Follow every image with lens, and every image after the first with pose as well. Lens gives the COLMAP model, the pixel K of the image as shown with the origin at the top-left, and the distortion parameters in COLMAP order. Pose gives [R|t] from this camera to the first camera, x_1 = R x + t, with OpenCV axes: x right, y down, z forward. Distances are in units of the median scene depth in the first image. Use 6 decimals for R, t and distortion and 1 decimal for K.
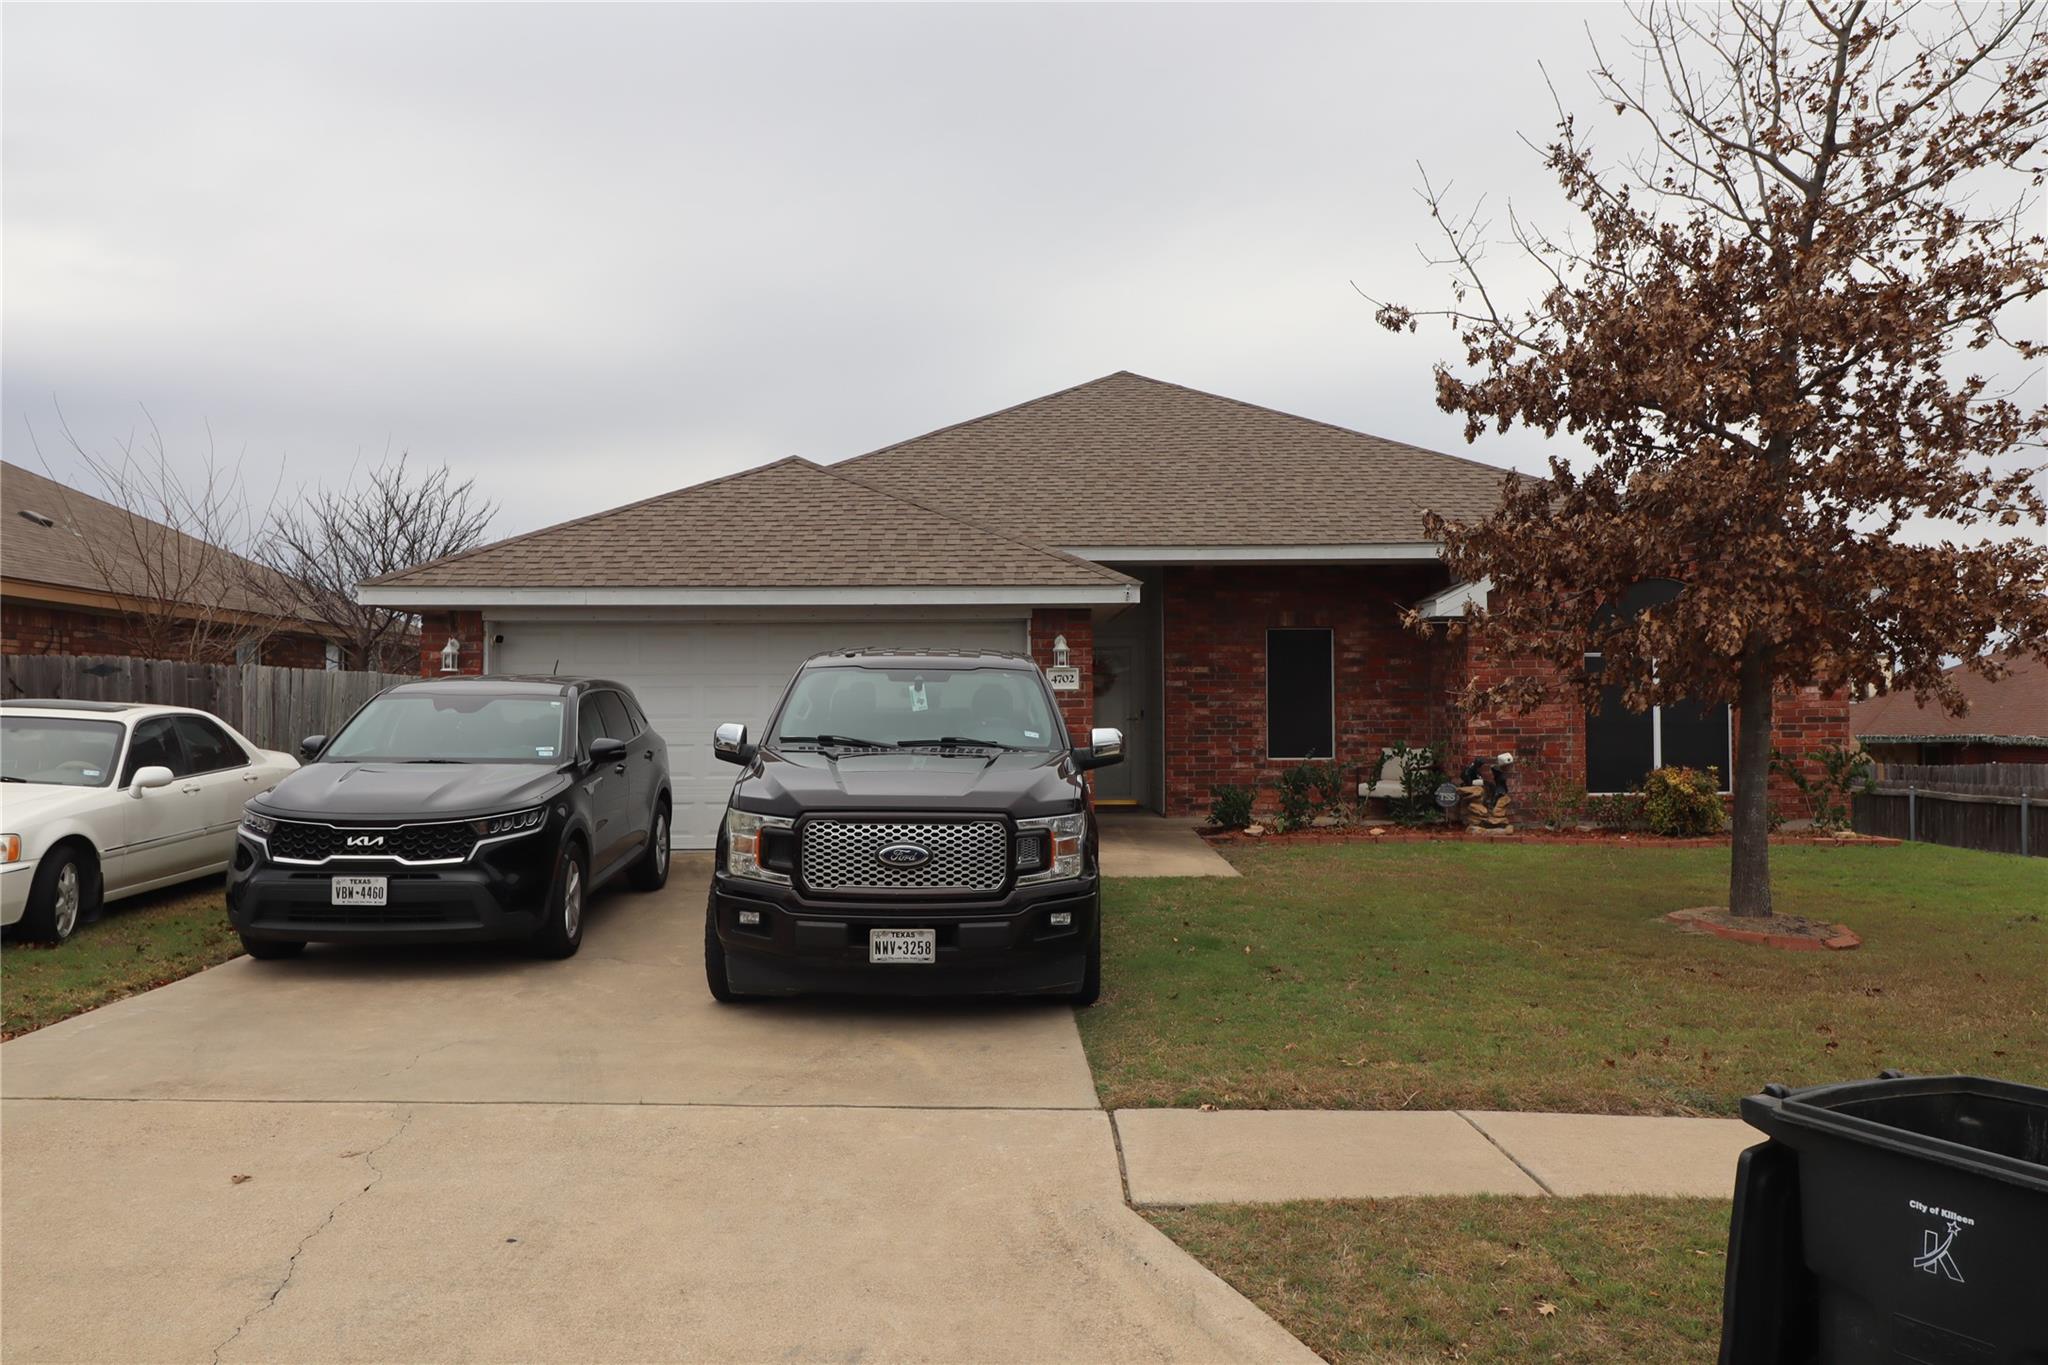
lens RADIAL K [[1579.7, 0, 1026.0], [0, 1579.7, 688.6], [0, 0, 1]] dist [0.008549, 0.008306]
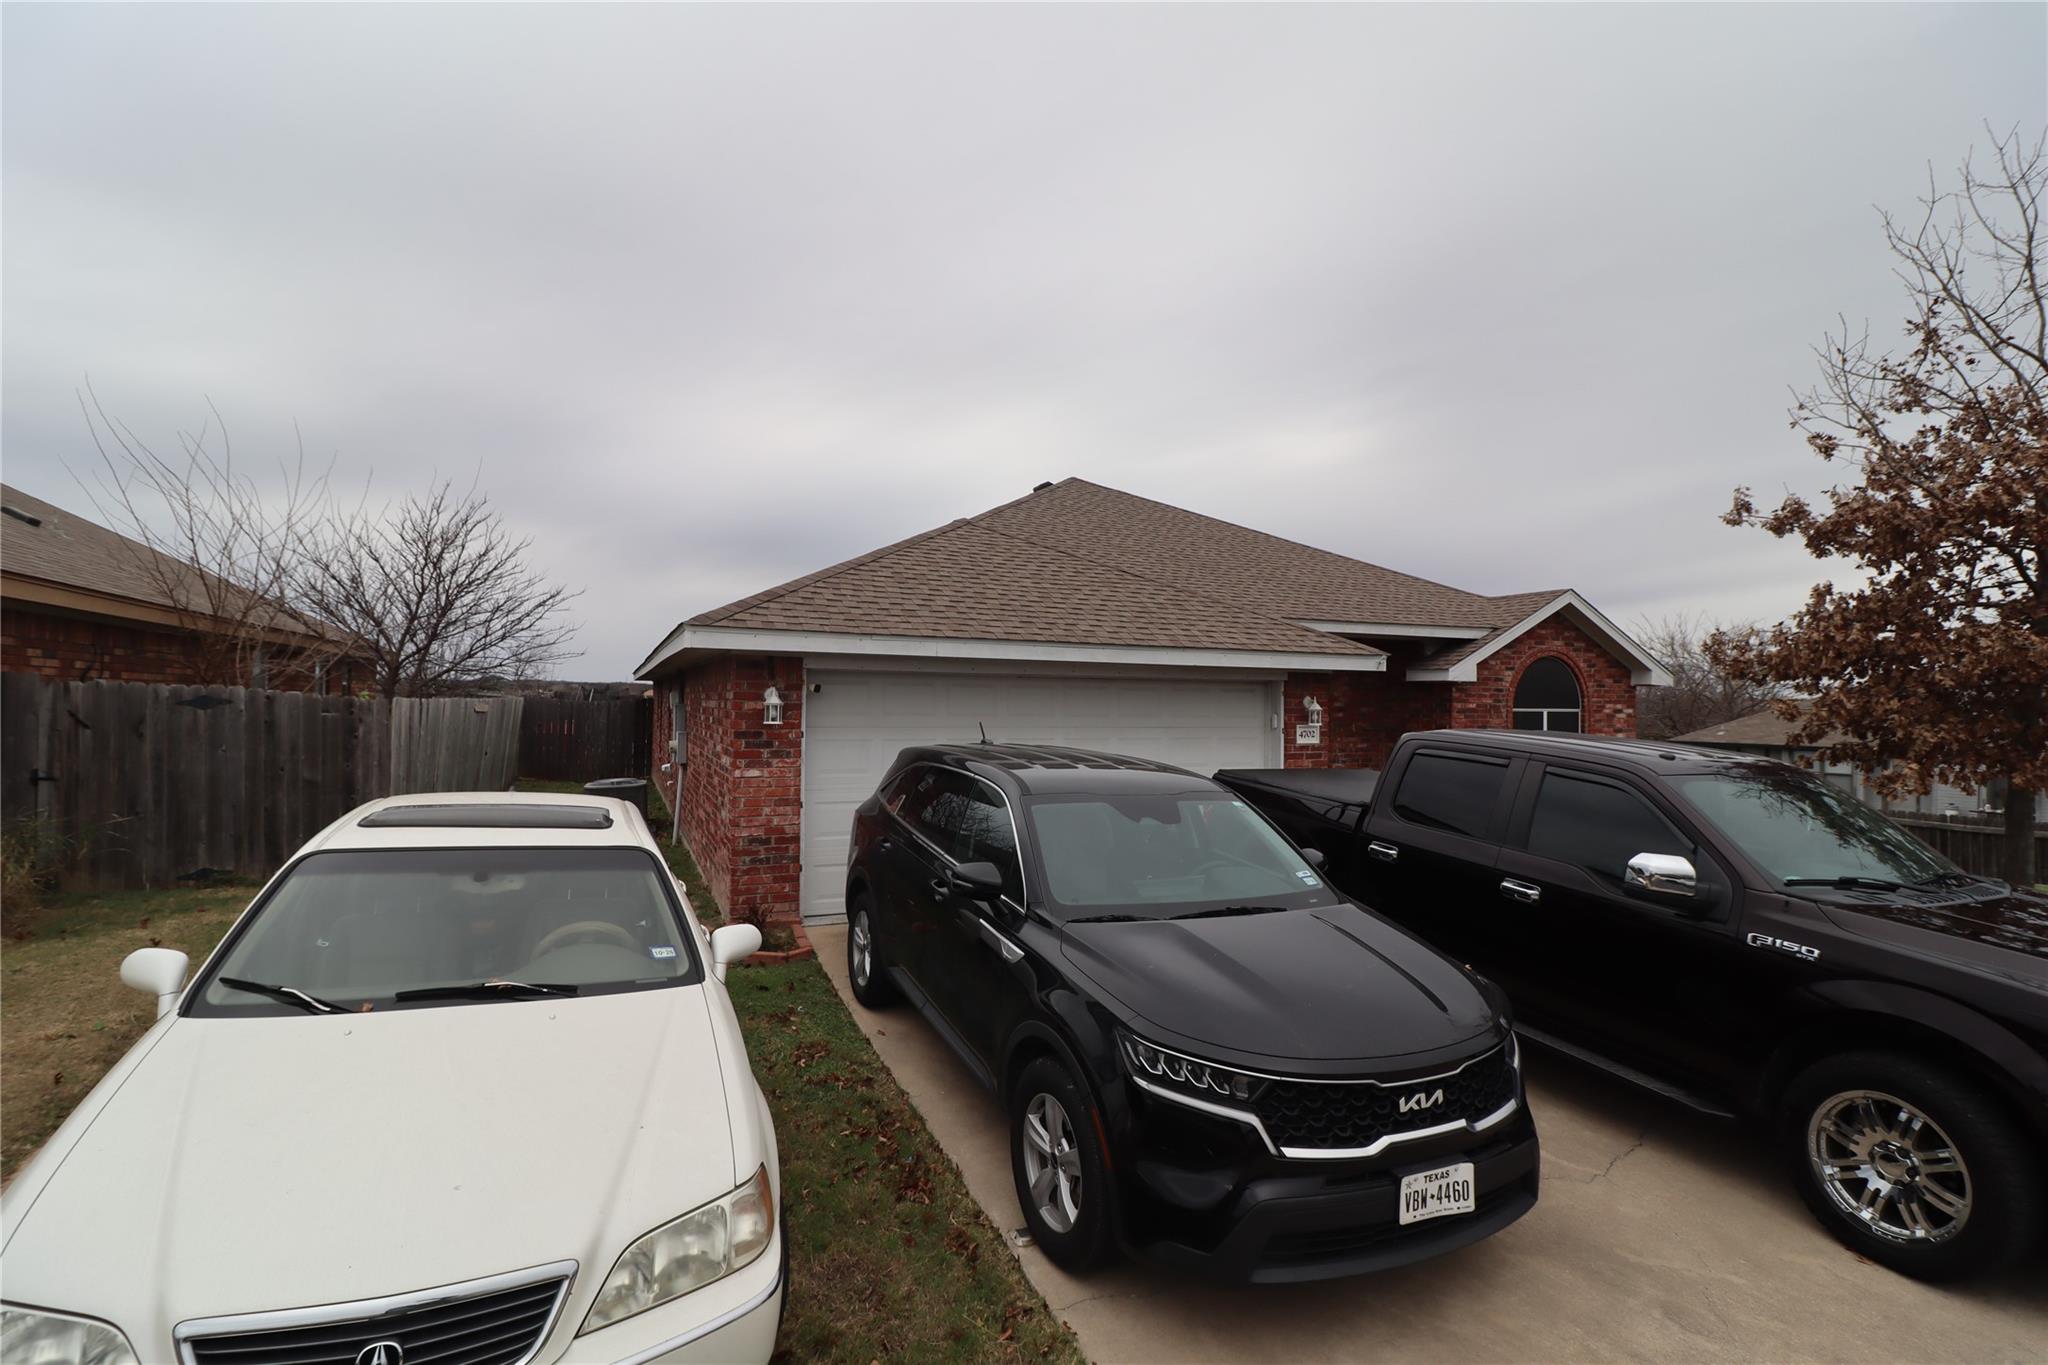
lens RADIAL K [[943.0, 0, 1030.3], [0, 943.0, 686.1], [0, 0, 1]] dist [-0.005290, -0.009816]
pose [[0.928264, 0.024593, 0.371109, -0.379367], [-0.024513, 0.999687, -0.004934, -0.029727], [-0.371114, -0.004516, 0.928576, 0.400961]]
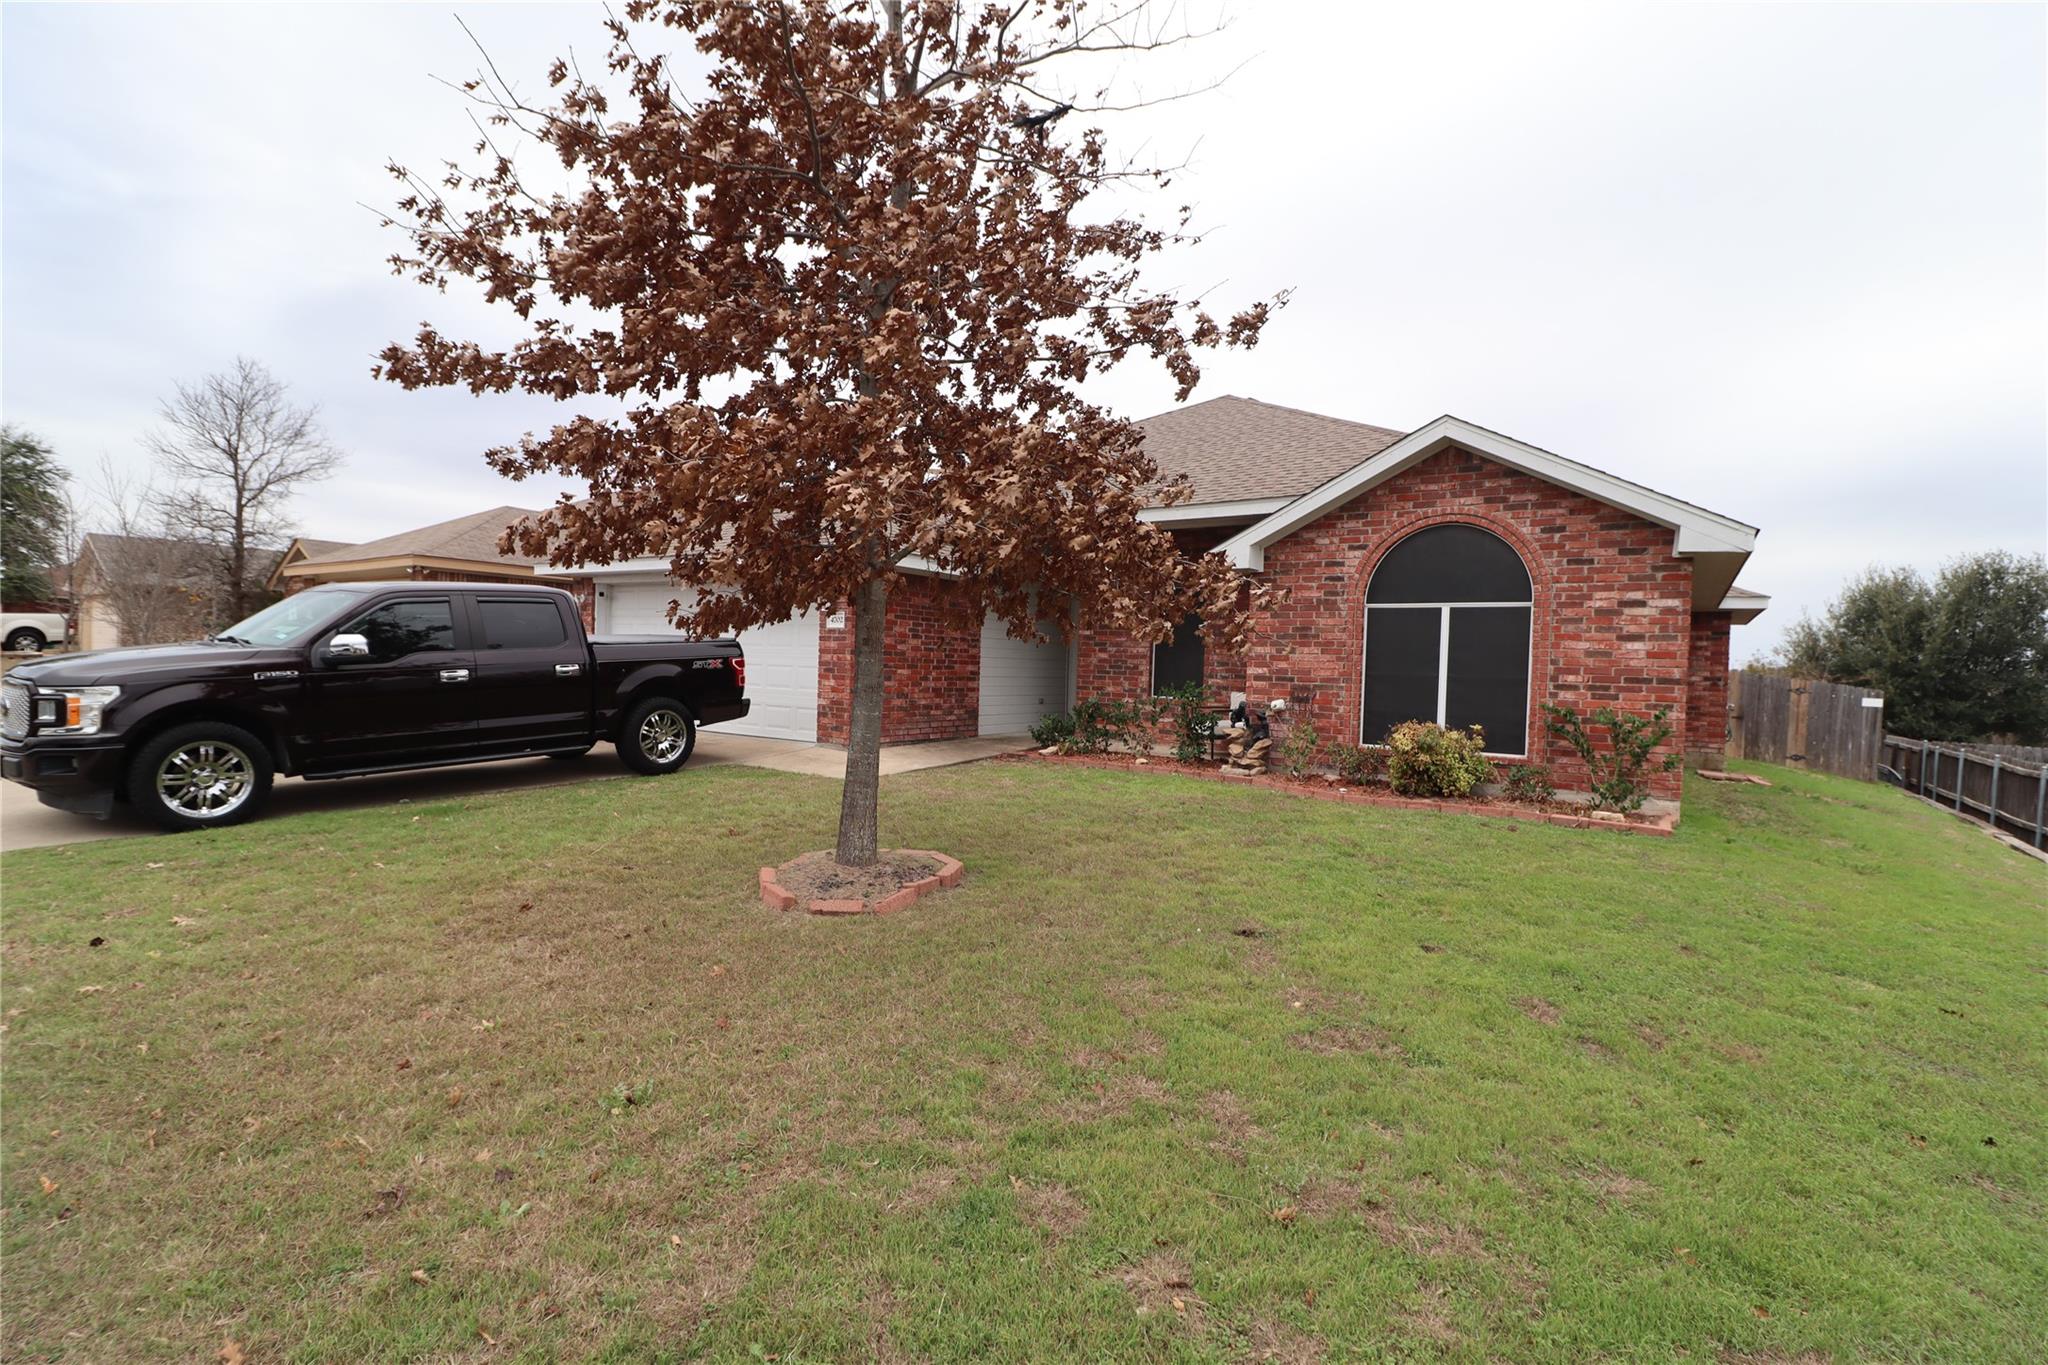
lens RADIAL K [[943.0, 0, 1016.1], [0, 943.0, 682.9], [0, 0, 1]] dist [-0.005290, -0.009816]
pose [[0.804159, 0.044410, -0.592753, 0.561570], [-0.028120, 0.998931, 0.036692, 0.012190], [0.593749, -0.012838, 0.804548, 0.411042]]
